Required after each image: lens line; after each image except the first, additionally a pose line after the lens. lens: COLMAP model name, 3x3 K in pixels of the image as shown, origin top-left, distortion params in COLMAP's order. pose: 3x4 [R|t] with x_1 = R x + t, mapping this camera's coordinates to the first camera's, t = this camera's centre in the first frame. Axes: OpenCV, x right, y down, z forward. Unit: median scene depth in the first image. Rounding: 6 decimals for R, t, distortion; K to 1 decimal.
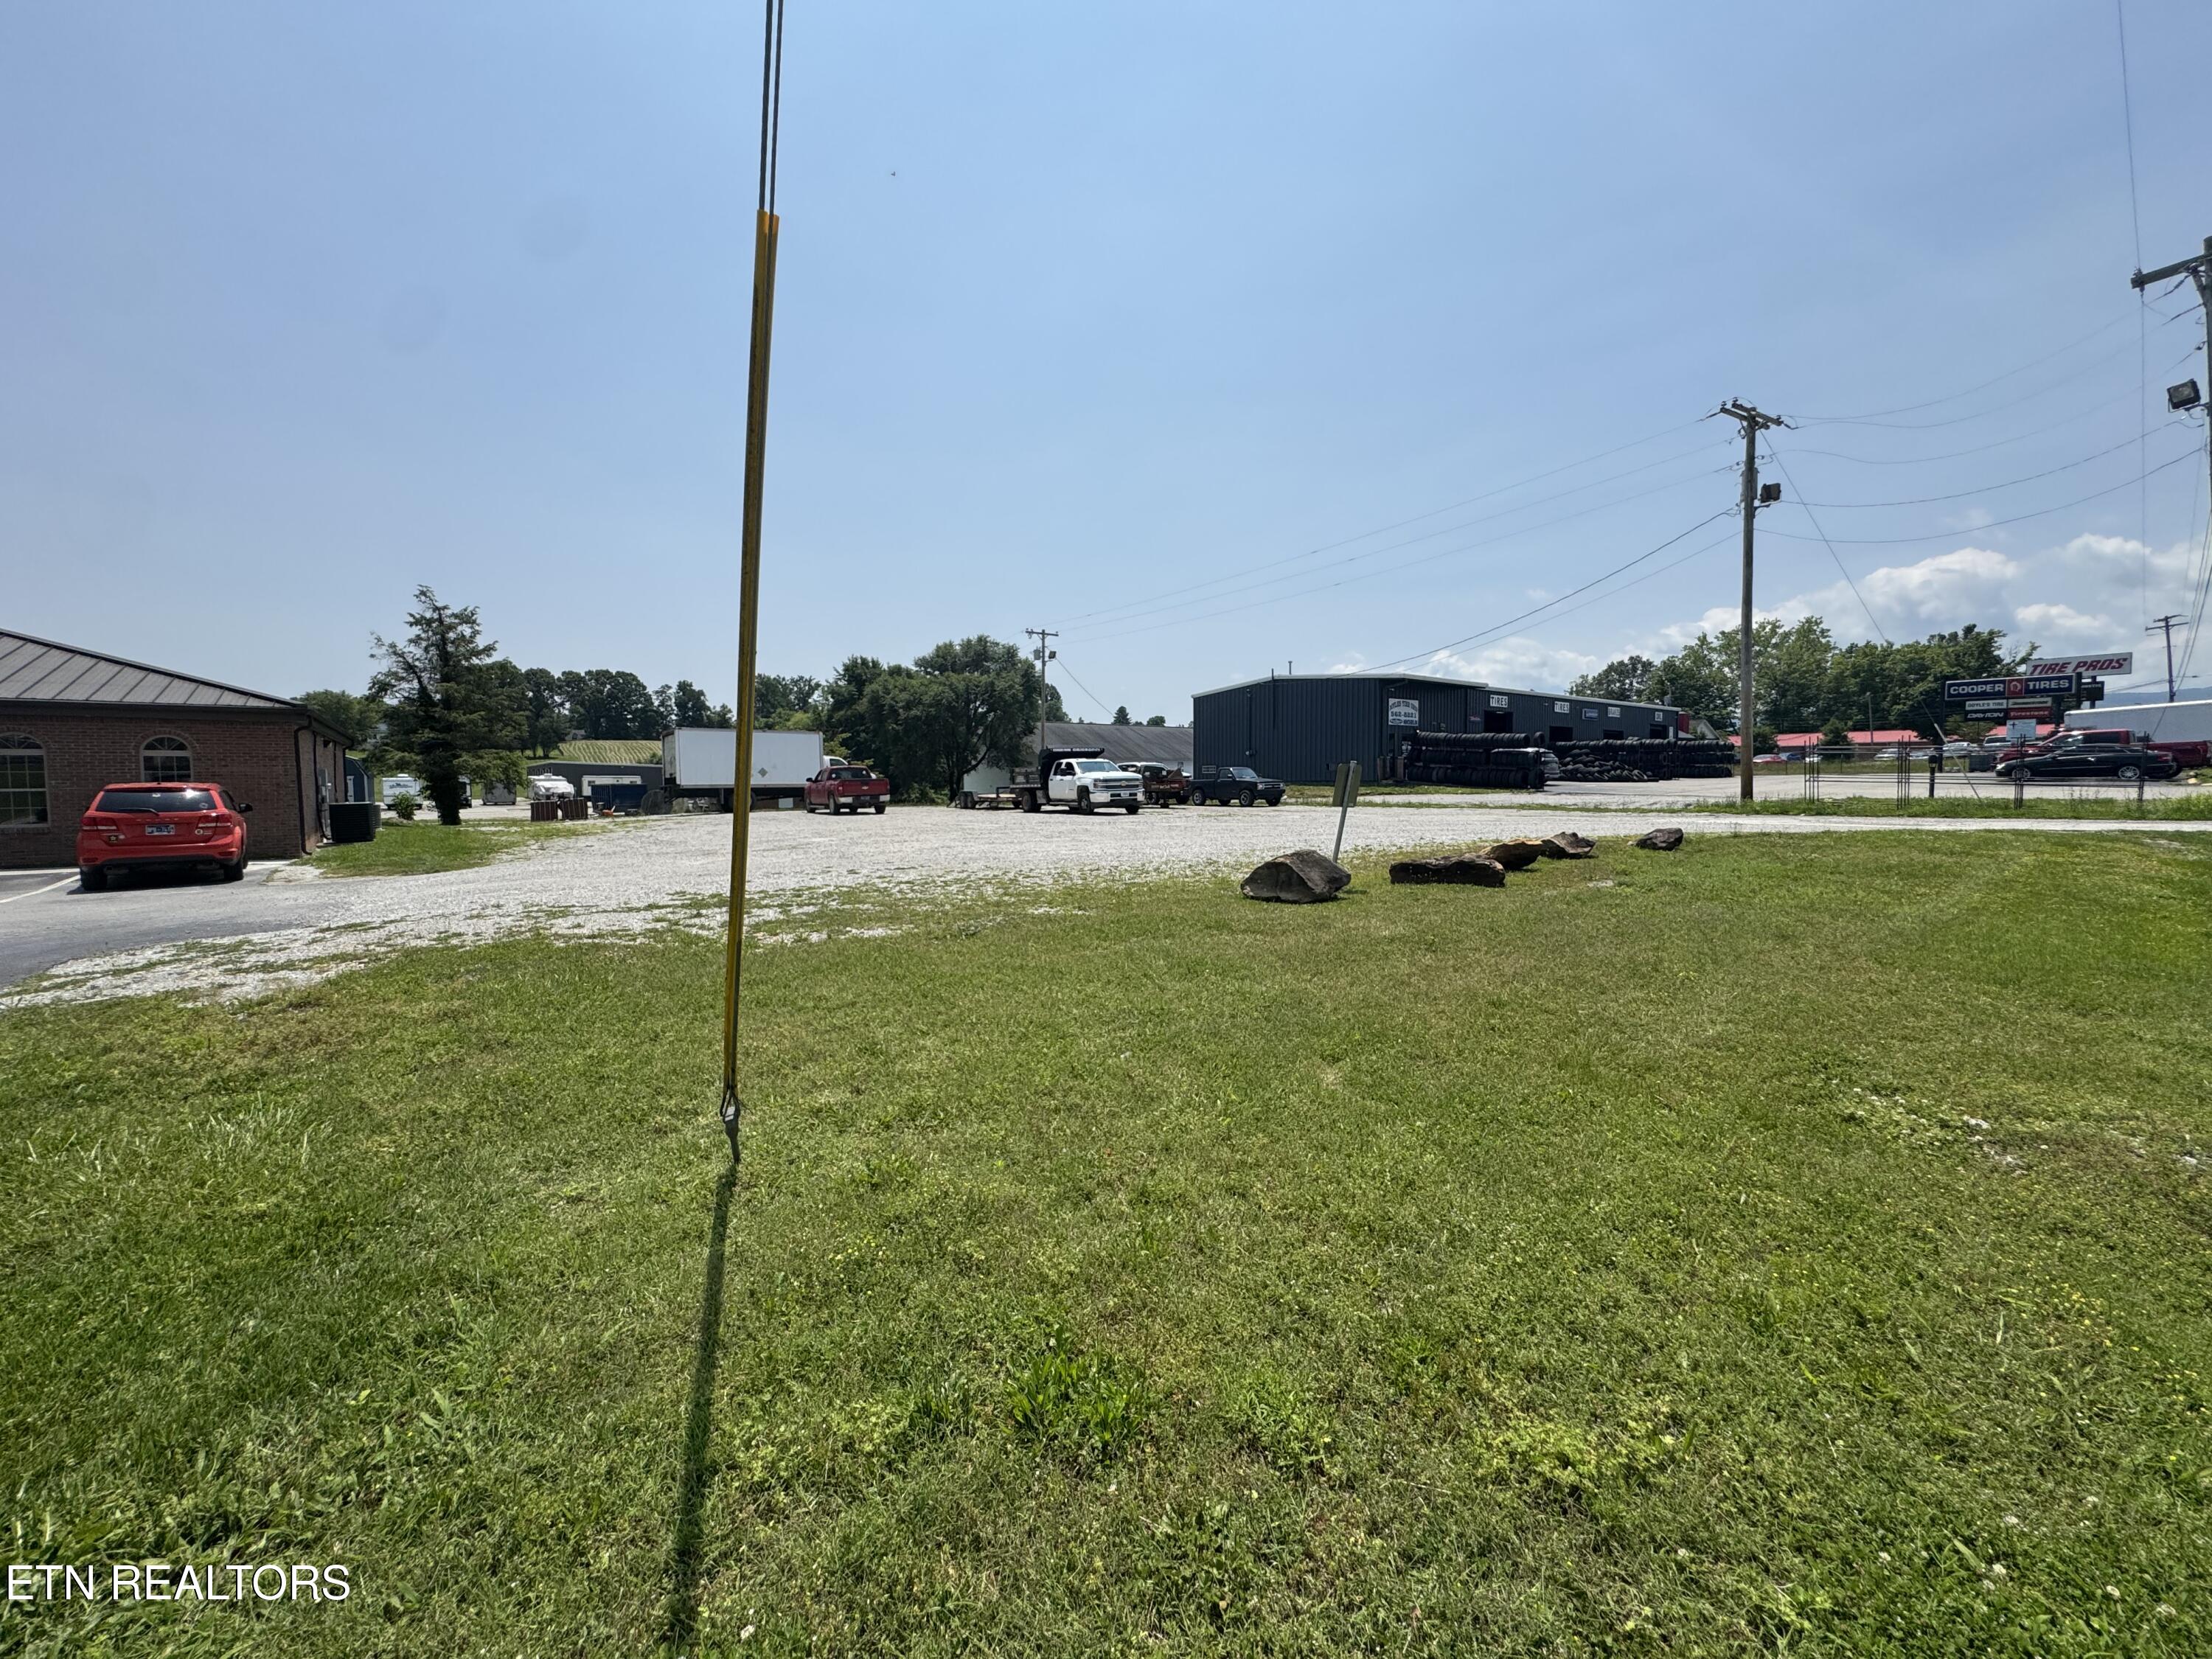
lens RADIAL K [[885.0, 0, 1115.8], [0, 885.0, 827.2], [0, 0, 1]] dist [-0.004807, 0.000589]
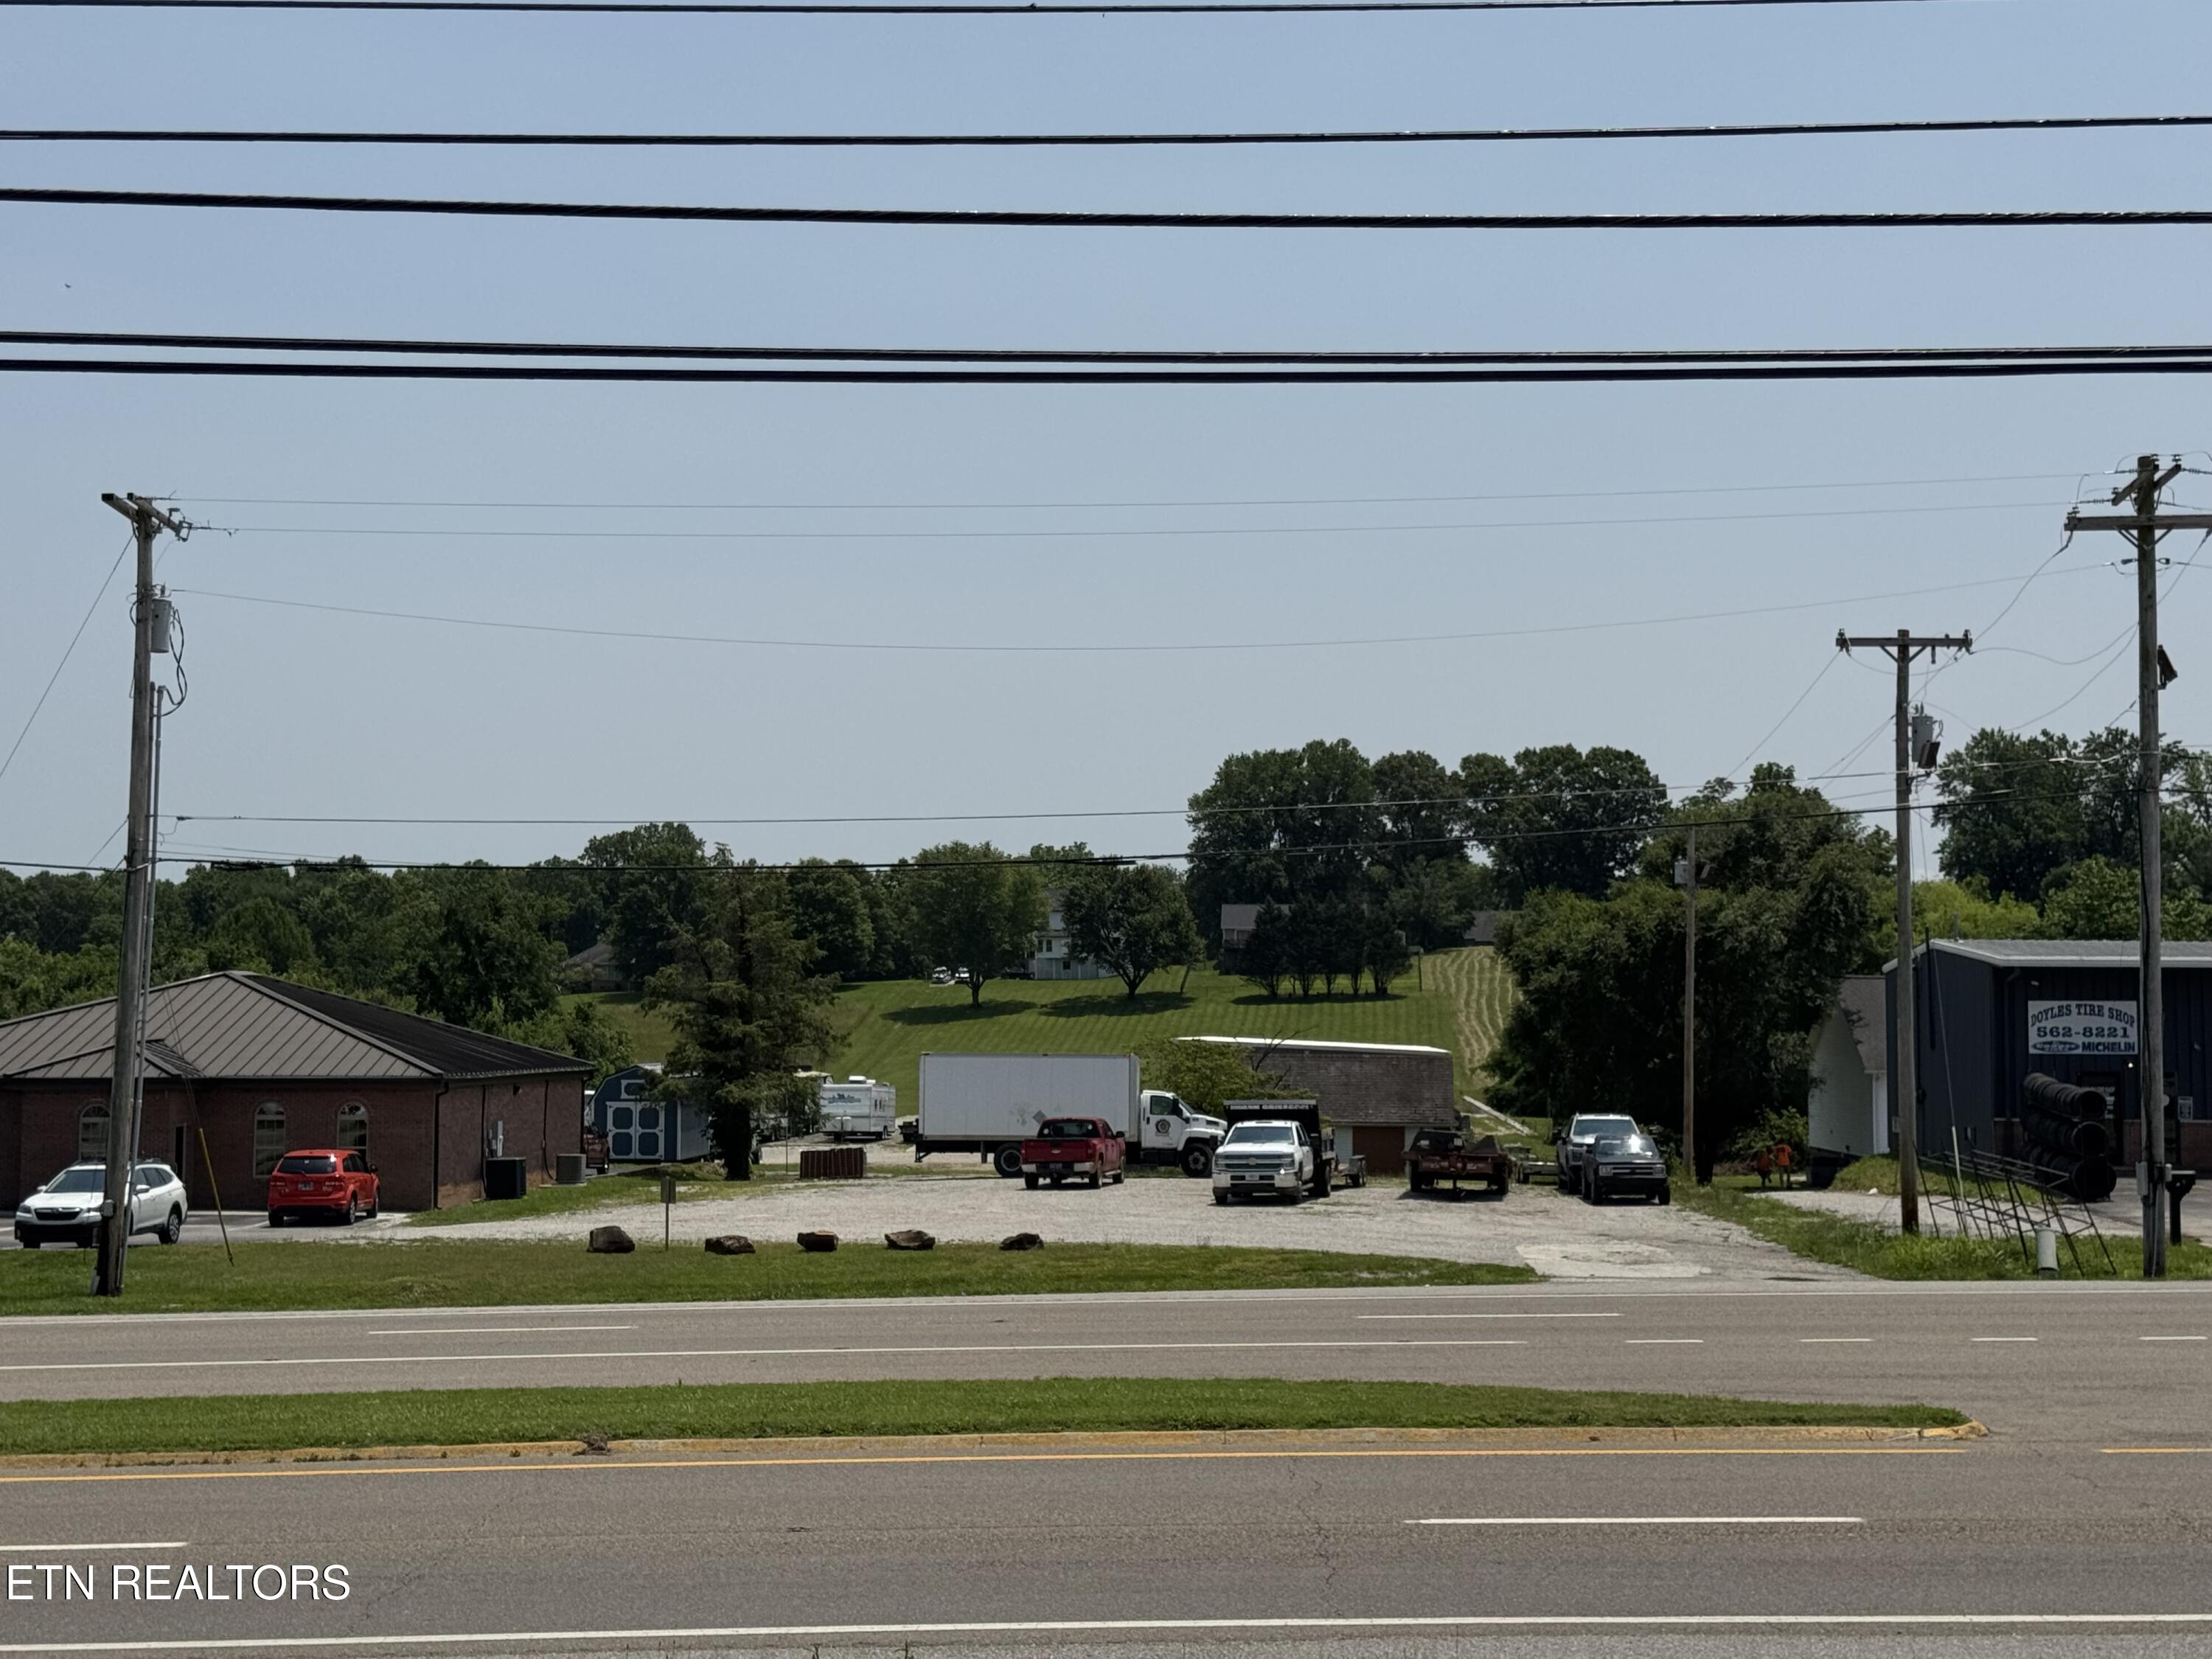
lens RADIAL K [[3221.5, 0, 1101.6], [0, 3221.5, 844.5], [0, 0, 1]] dist [0.139716, 0.000000]
pose [[0.746964, -0.027325, -0.664302, 0.189217], [-0.047686, 0.994380, -0.094522, -0.006183], [0.663152, 0.102283, 0.741463, -0.117539]]
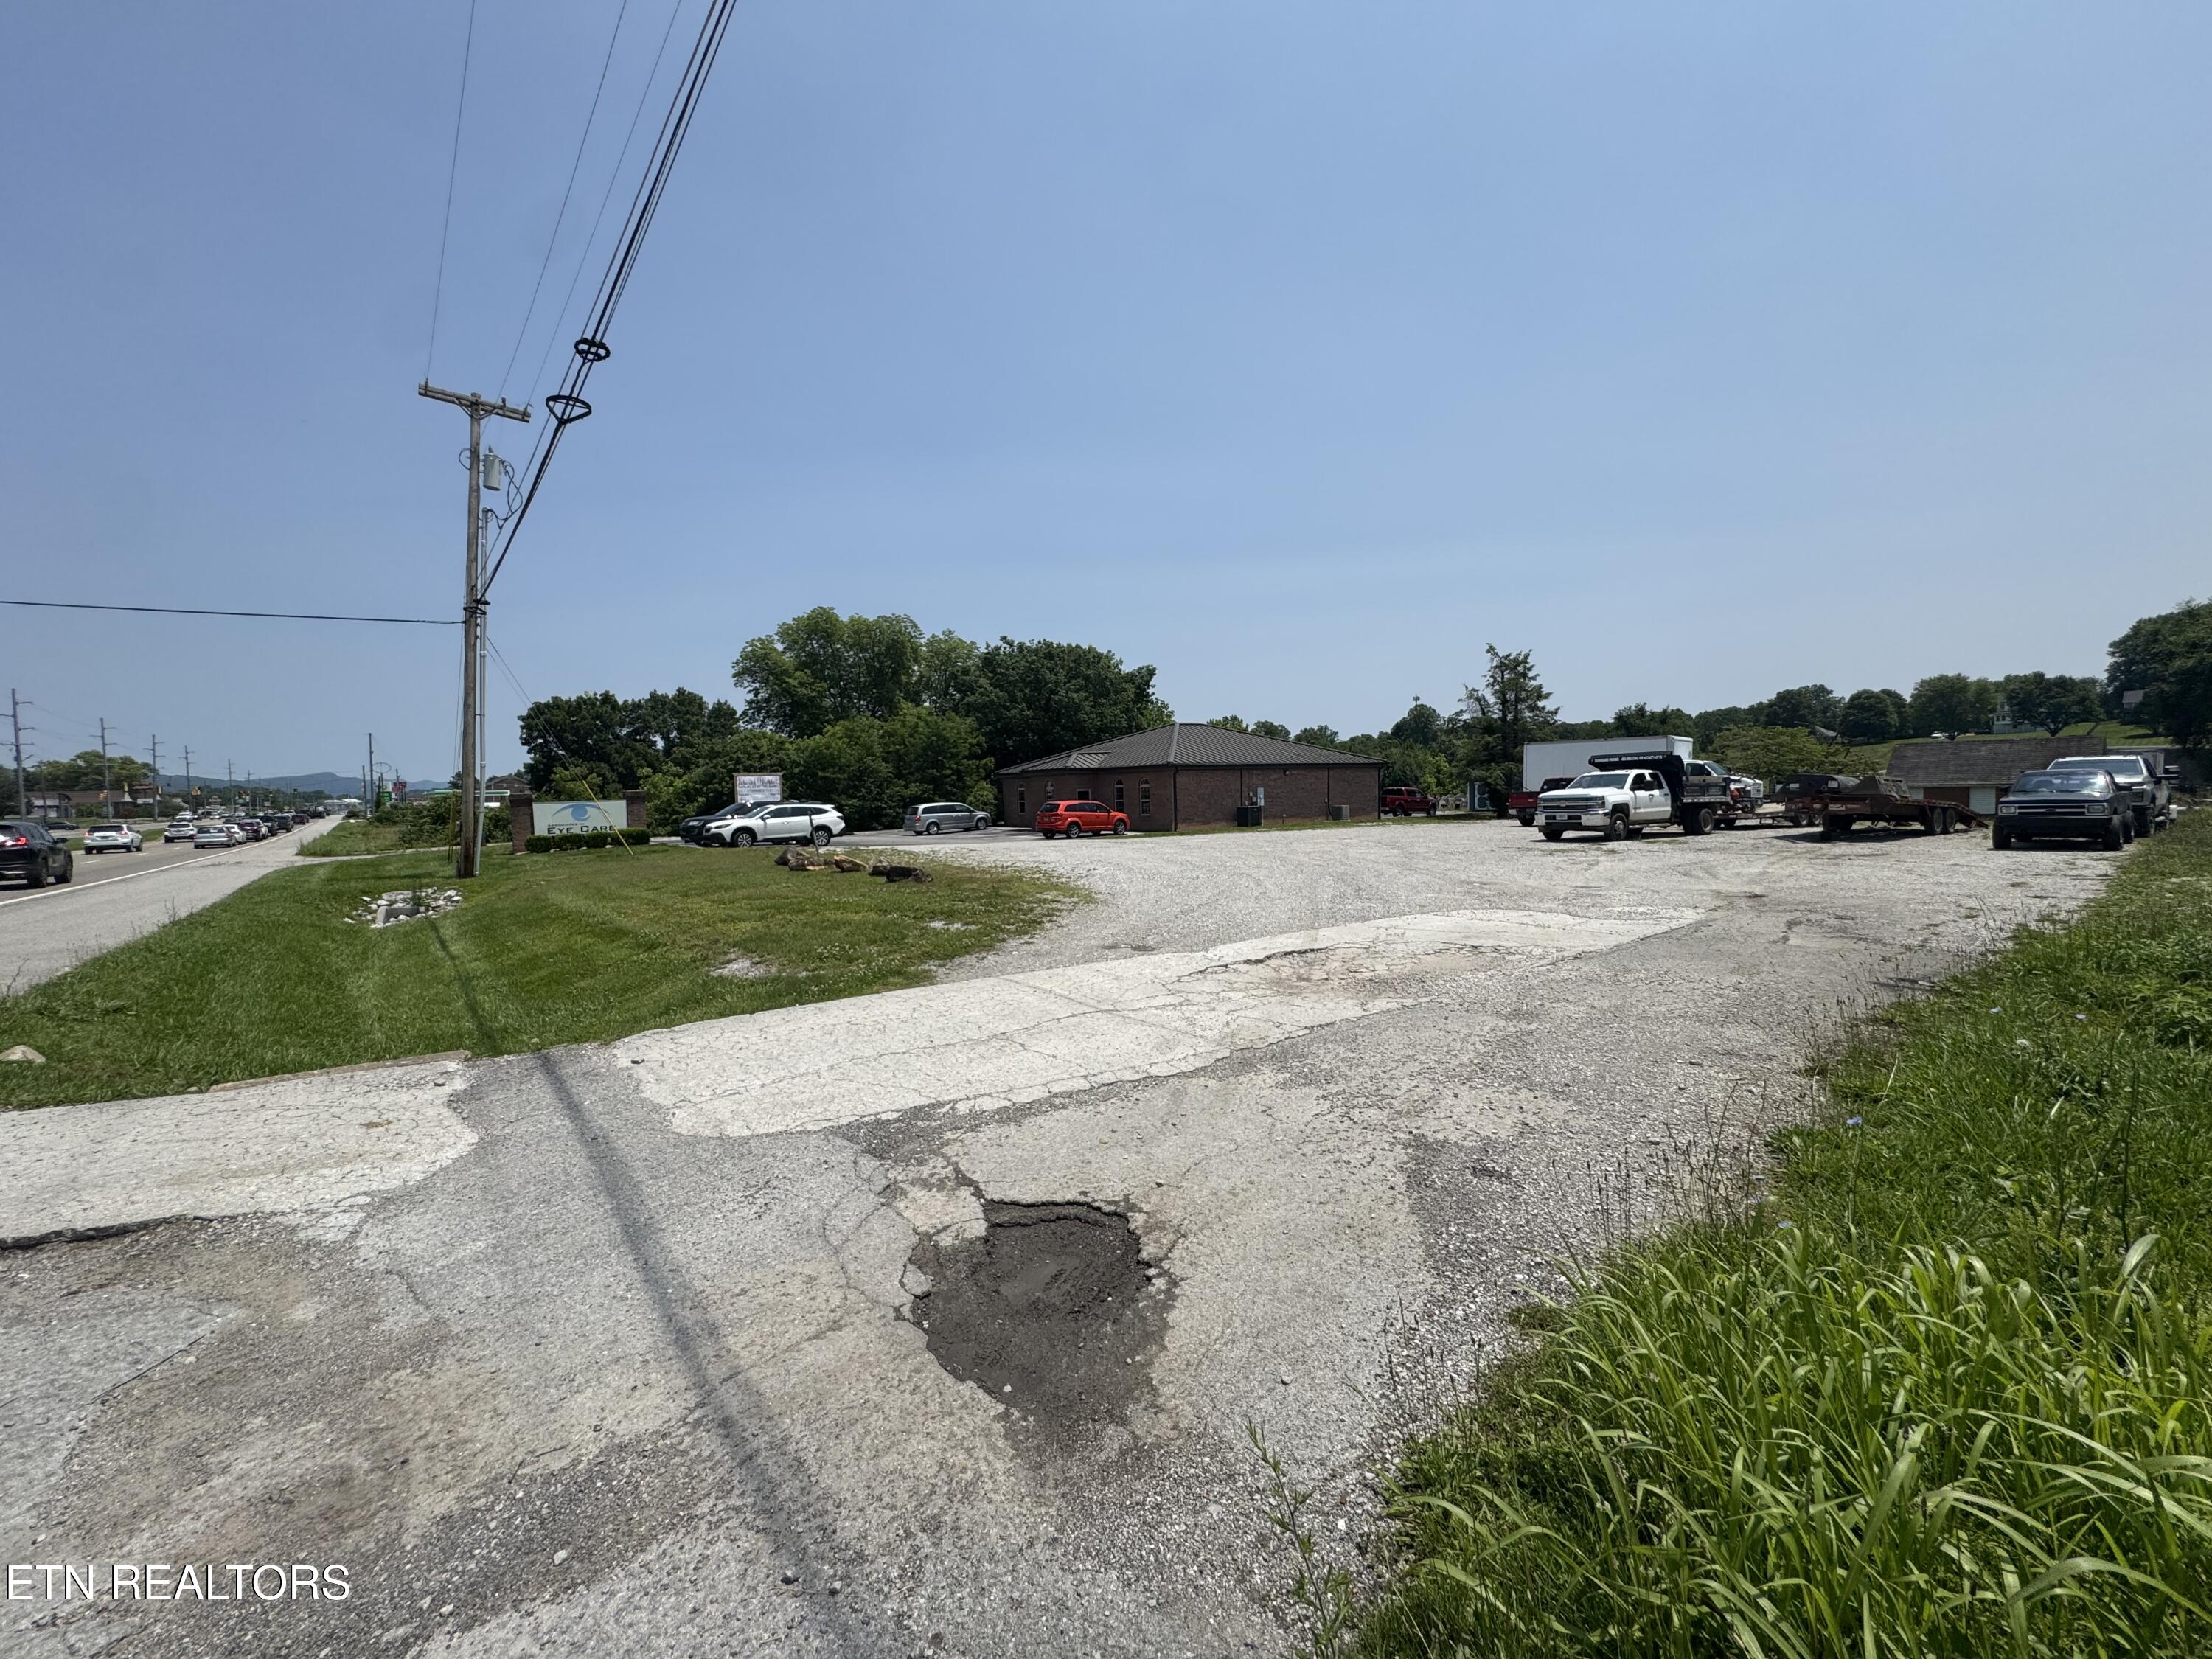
lens RADIAL K [[885.0, 0, 1099.2], [0, 885.0, 828.0], [0, 0, 1]] dist [-0.004807, 0.000589]
pose [[-0.014900, 0.052000, -0.998536, 0.095360], [-0.030771, 0.998150, 0.052439, -0.006752], [0.999415, 0.031507, -0.013272, 0.068886]]
